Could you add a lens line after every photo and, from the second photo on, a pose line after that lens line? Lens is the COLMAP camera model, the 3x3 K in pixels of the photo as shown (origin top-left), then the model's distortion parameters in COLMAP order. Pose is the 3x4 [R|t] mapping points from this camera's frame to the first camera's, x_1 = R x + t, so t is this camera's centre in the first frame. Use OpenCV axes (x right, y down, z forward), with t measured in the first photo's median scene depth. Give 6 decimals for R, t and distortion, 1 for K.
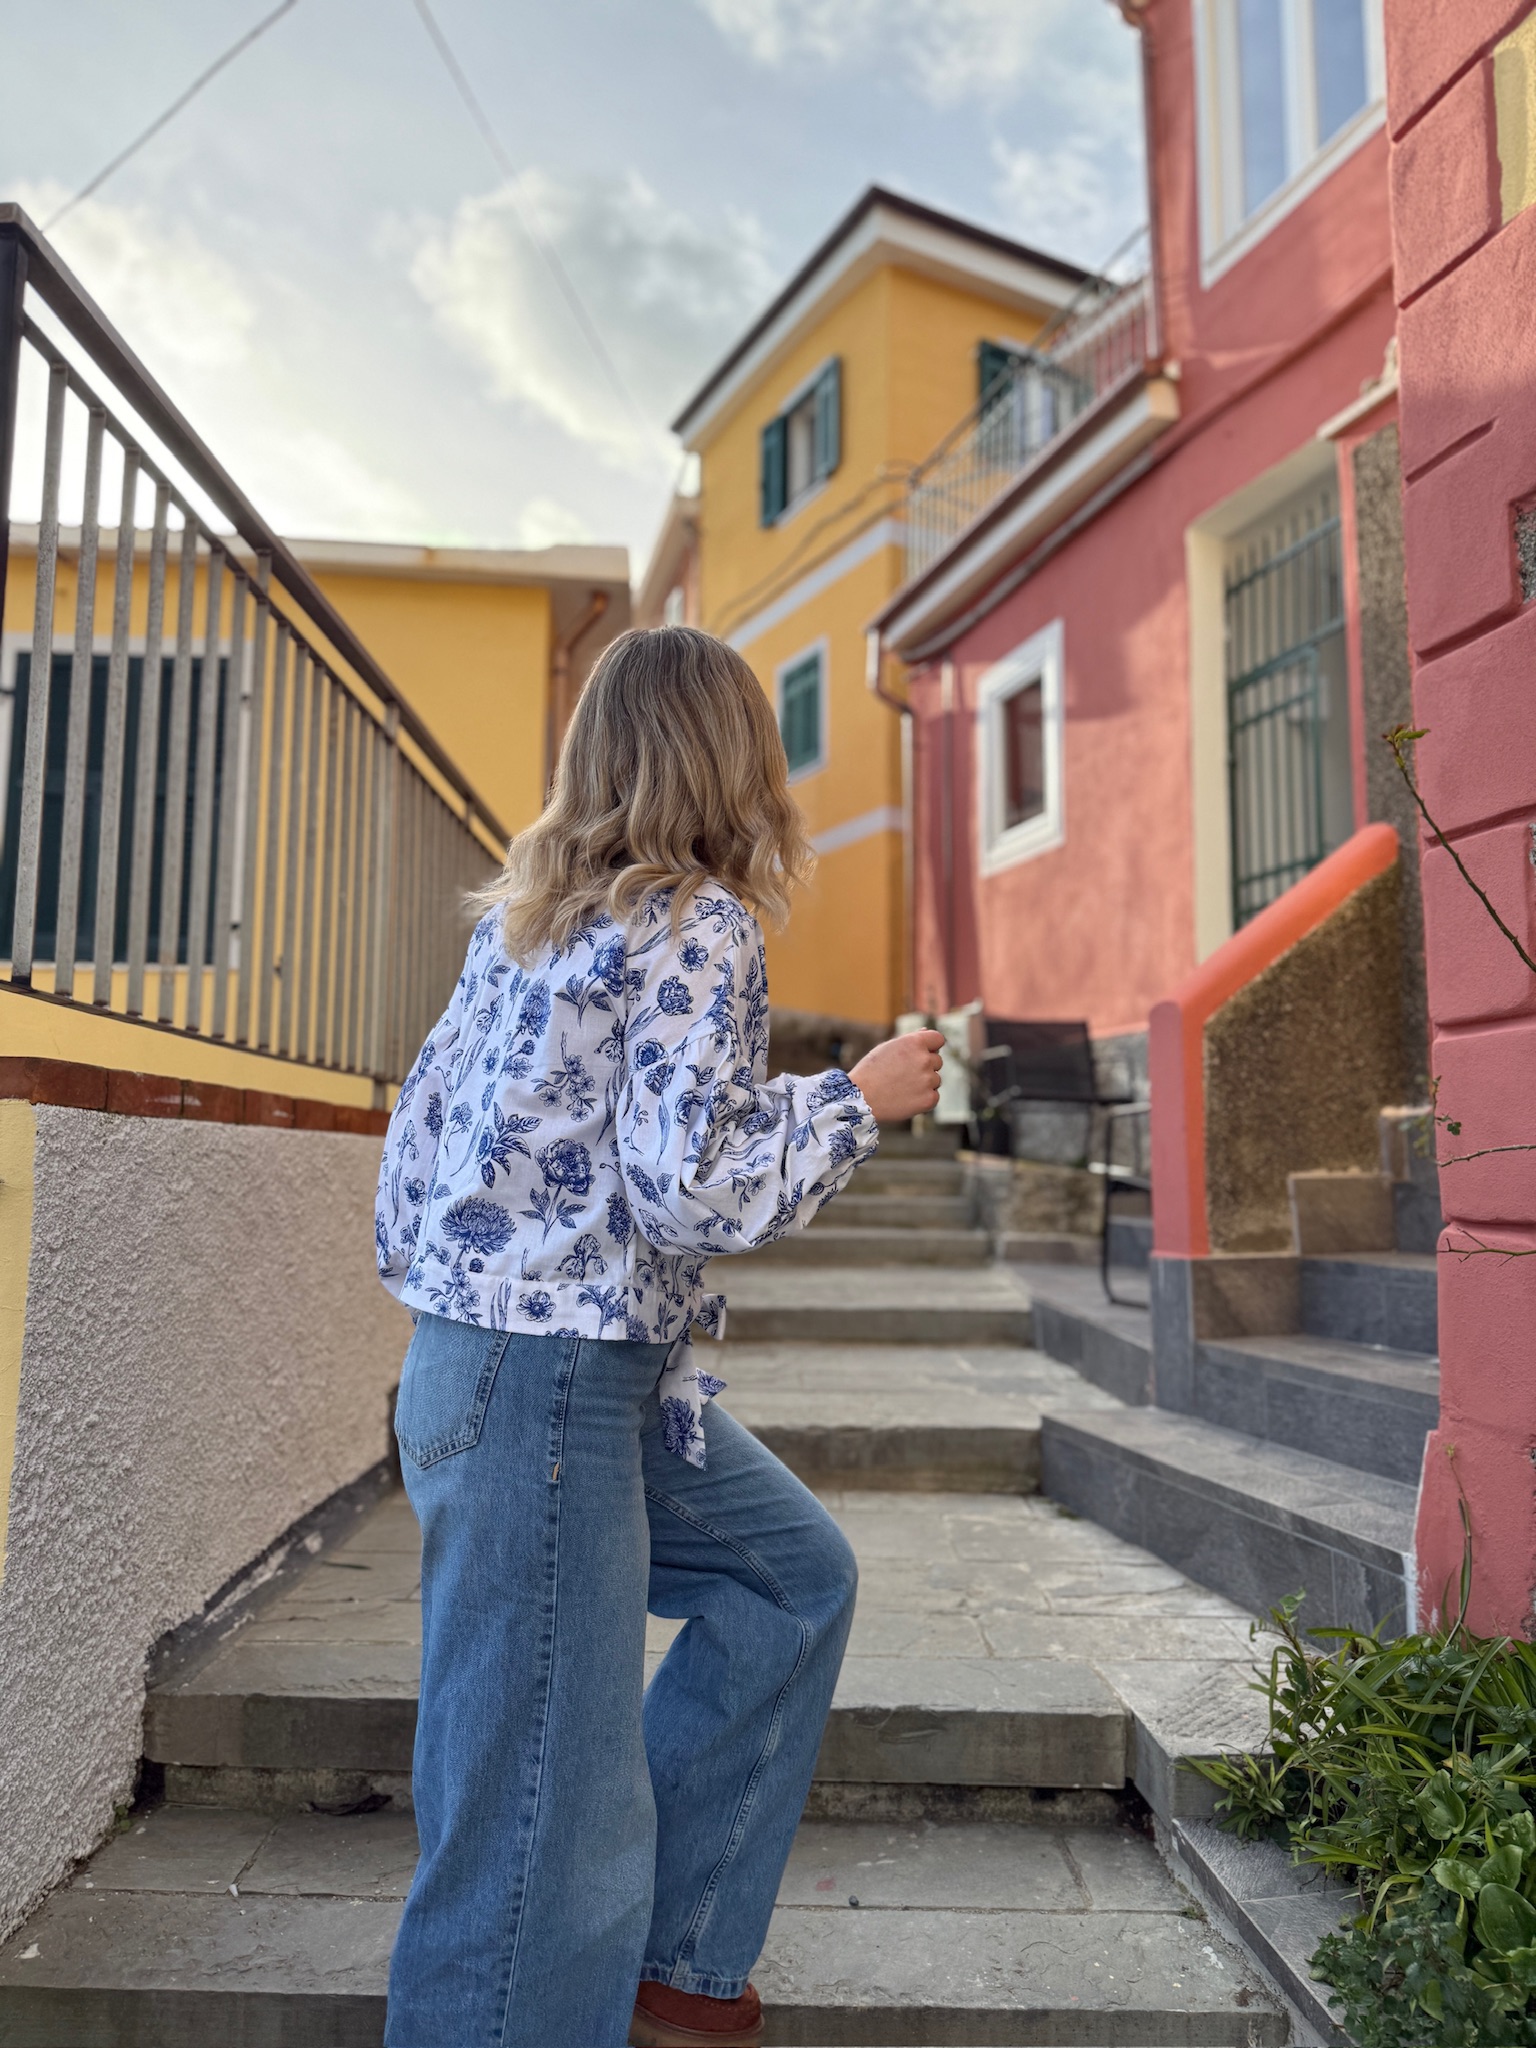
lens RADIAL K [[1450.3, 0, 768.0], [0, 1450.3, 1024.0], [0, 0, 1]] dist [-0.002530, 0.003561]
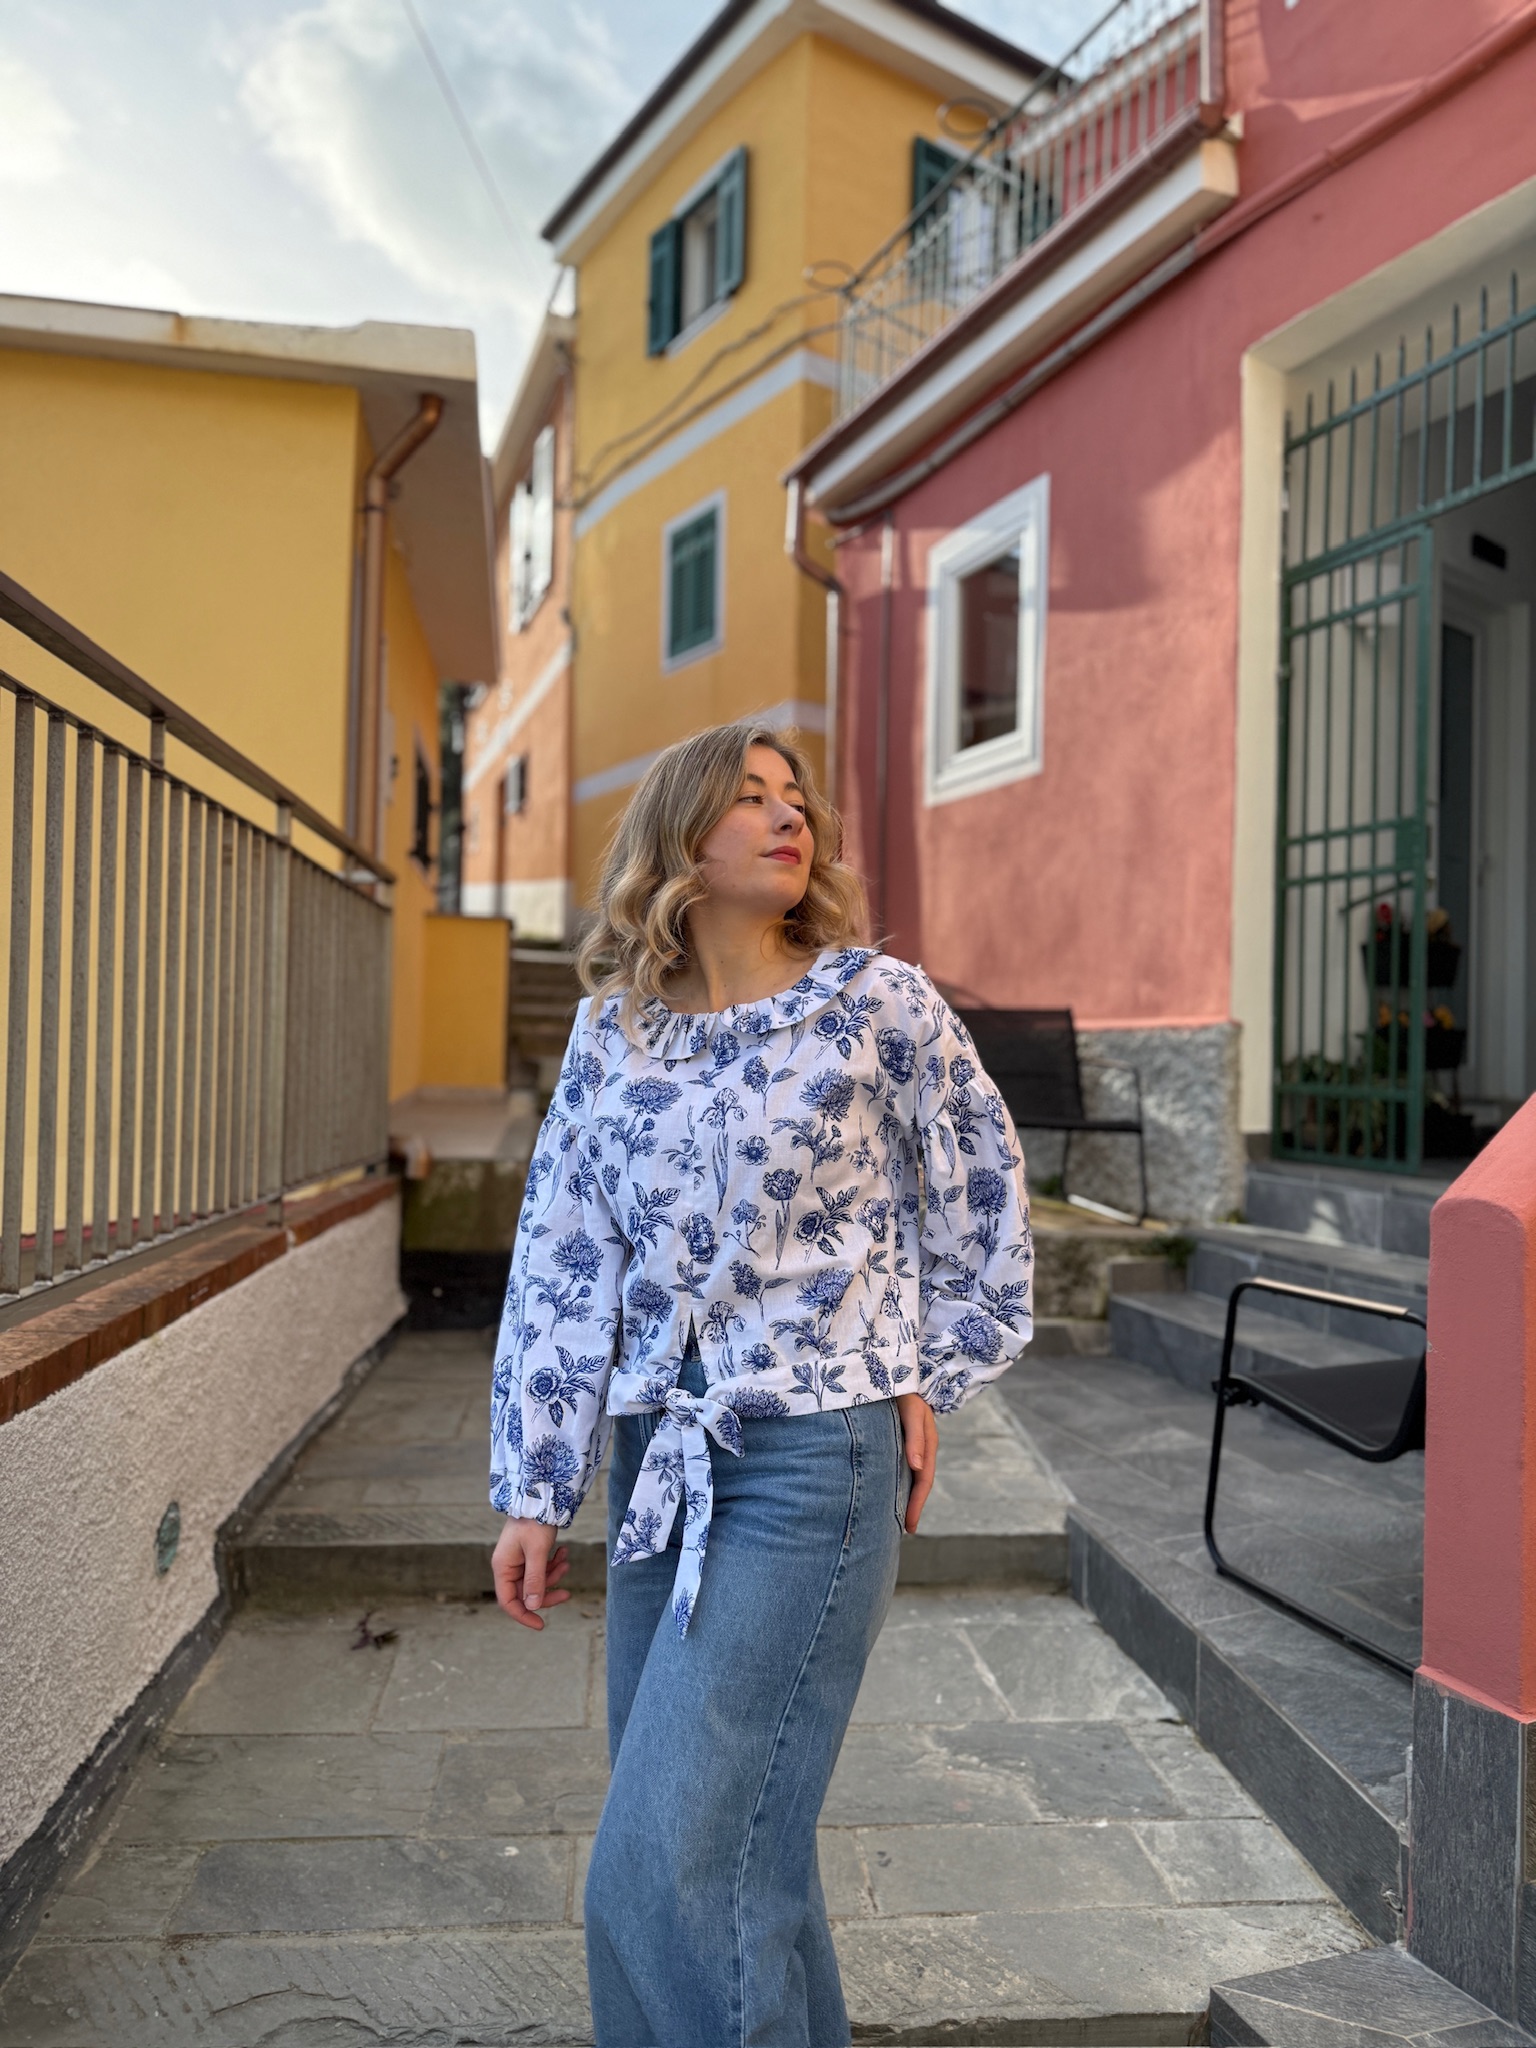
lens RADIAL K [[1450.3, 0, 768.0], [0, 1450.3, 1024.0], [0, 0, 1]] dist [-0.002530, 0.003561]
pose [[0.995568, 0.019302, 0.092041, -0.009452], [-0.027016, 0.996157, 0.083315, -0.045850], [-0.090079, -0.085433, 0.992264, 0.210773]]
